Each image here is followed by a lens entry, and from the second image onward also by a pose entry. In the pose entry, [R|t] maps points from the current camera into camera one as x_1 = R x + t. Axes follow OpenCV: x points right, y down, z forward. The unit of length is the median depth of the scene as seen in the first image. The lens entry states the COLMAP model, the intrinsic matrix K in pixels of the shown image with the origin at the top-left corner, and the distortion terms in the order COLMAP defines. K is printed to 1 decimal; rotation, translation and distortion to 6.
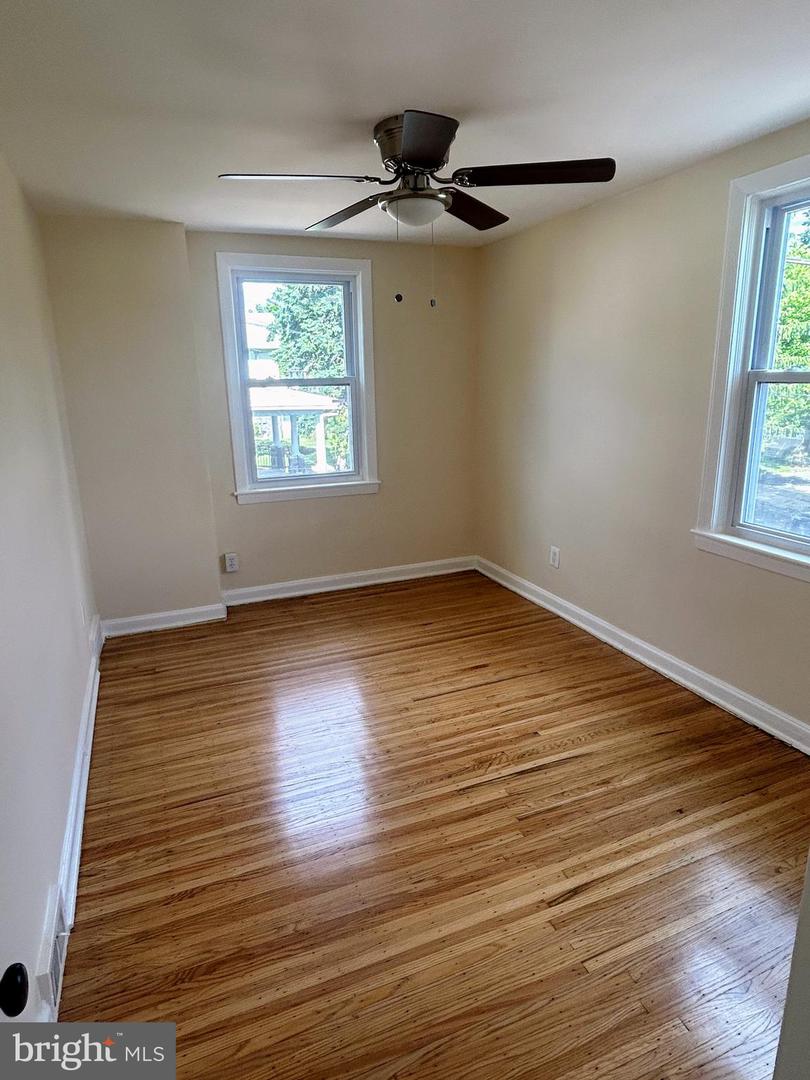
lens RADIAL K [[639.6, 0, 405.0], [0, 639.6, 540.0], [0, 0, 1]] dist [0.005693, -0.000269]
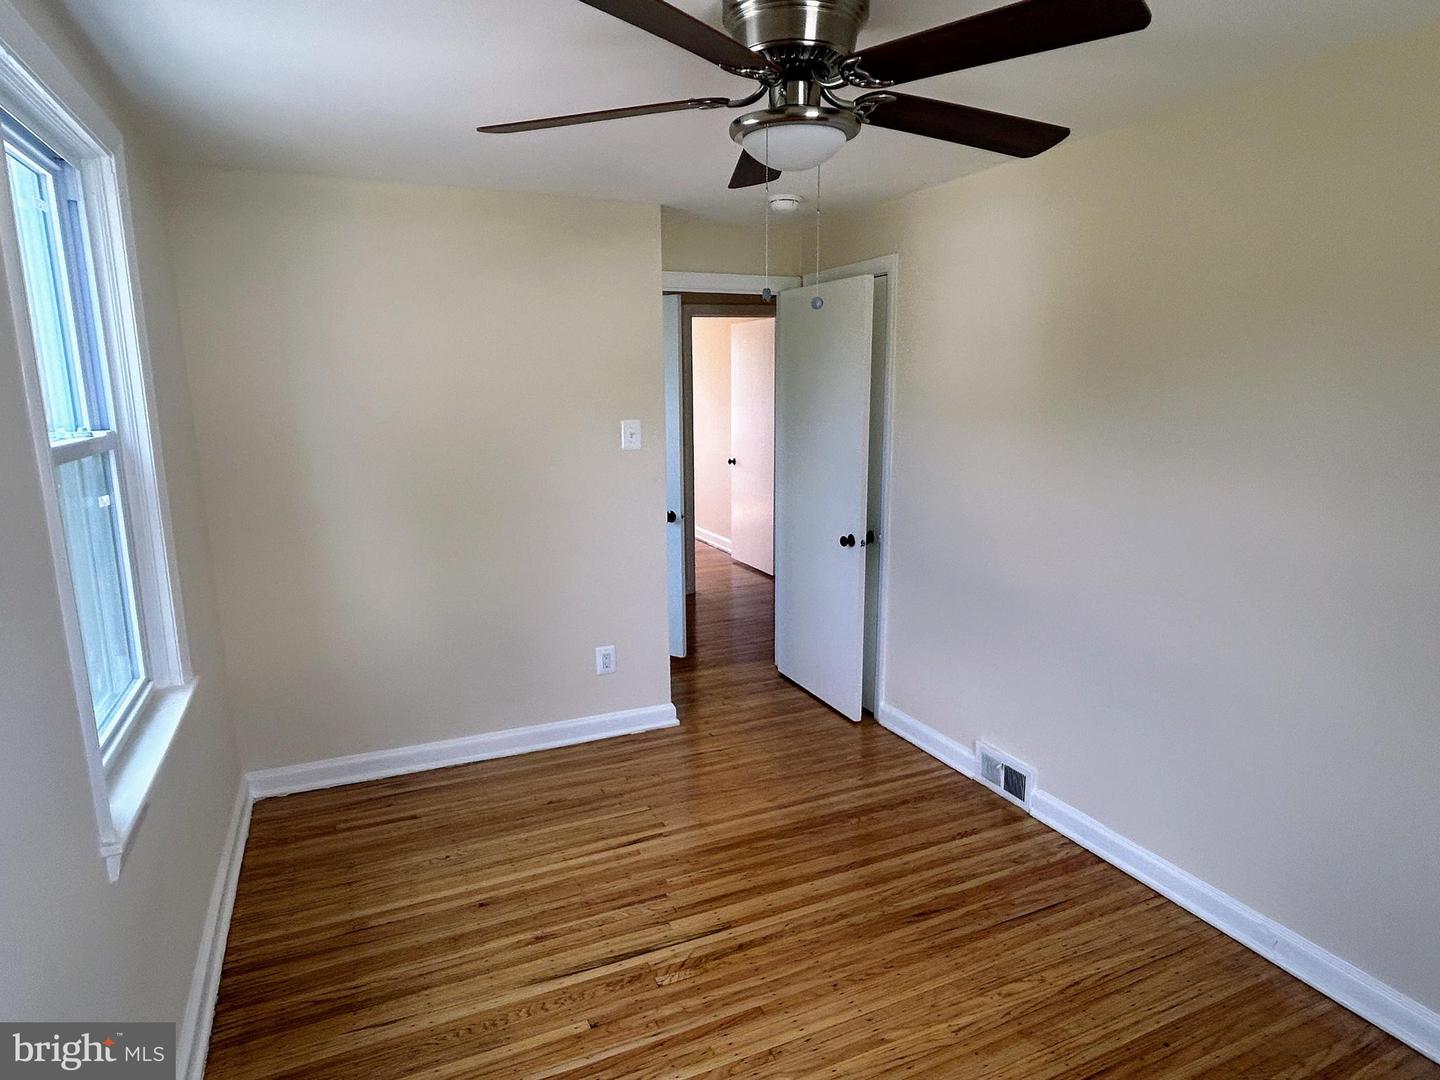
lens RADIAL K [[852.8, 0, 720.0], [0, 852.8, 540.0], [0, 0, 1]] dist [0.005693, -0.000269]
pose [[-0.998828, 0.037217, -0.030931, 0.119136], [0.020348, 0.902911, 0.429345, -0.539859], [0.043907, 0.428213, -0.902611, 1.885293]]
